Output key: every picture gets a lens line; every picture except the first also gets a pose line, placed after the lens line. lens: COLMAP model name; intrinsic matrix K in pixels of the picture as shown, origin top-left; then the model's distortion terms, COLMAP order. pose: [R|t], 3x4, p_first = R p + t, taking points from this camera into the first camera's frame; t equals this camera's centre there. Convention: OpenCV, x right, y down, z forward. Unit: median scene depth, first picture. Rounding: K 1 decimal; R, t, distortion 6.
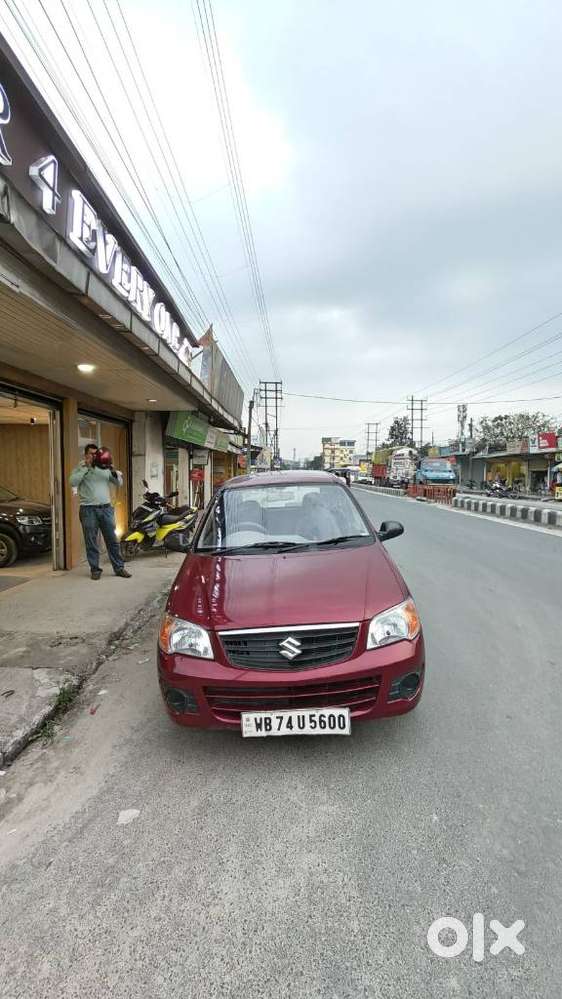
lens RADIAL K [[448.6, 0, 281.0], [0, 448.6, 499.5], [0, 0, 1]] dist [-0.000338, 0.000224]
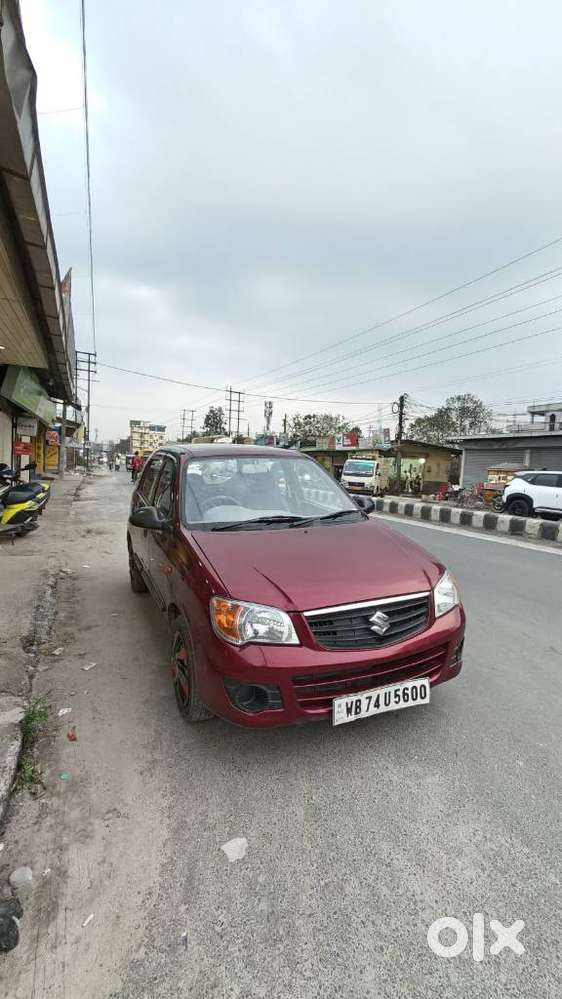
lens RADIAL K [[448.6, 0, 281.0], [0, 448.6, 499.5], [0, 0, 1]] dist [-0.000338, 0.000224]
pose [[0.910964, 0.020440, 0.411980, -0.340469], [-0.031446, 0.999306, 0.019952, 0.037295], [-0.411286, -0.031131, 0.910974, 0.144694]]
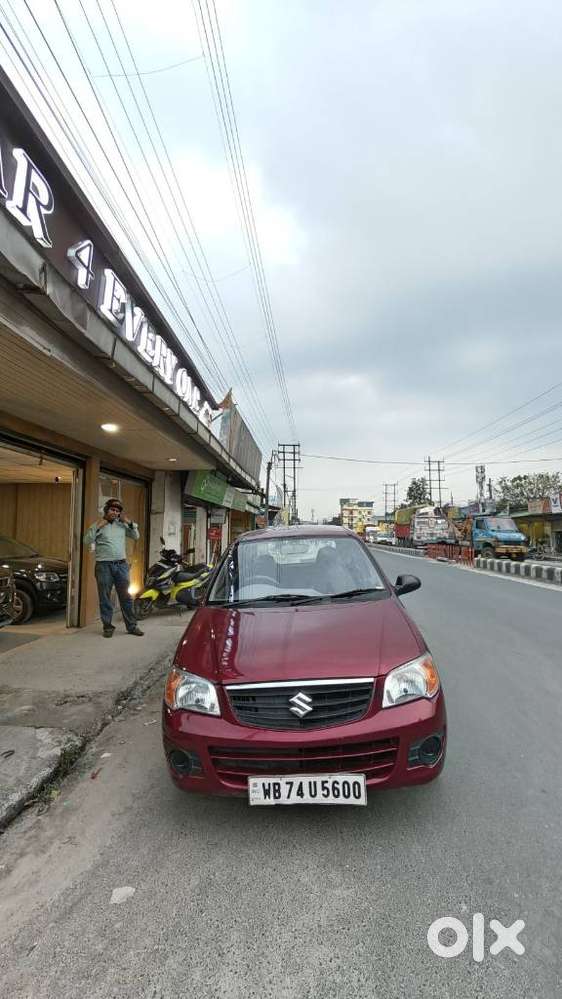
lens RADIAL K [[448.6, 0, 281.0], [0, 448.6, 499.5], [0, 0, 1]] dist [-0.000338, 0.000224]
pose [[0.999176, -0.001288, -0.040575, 0.010840], [-0.004214, 0.990806, -0.135222, 0.018705], [0.040376, 0.135281, 0.989984, 0.002198]]
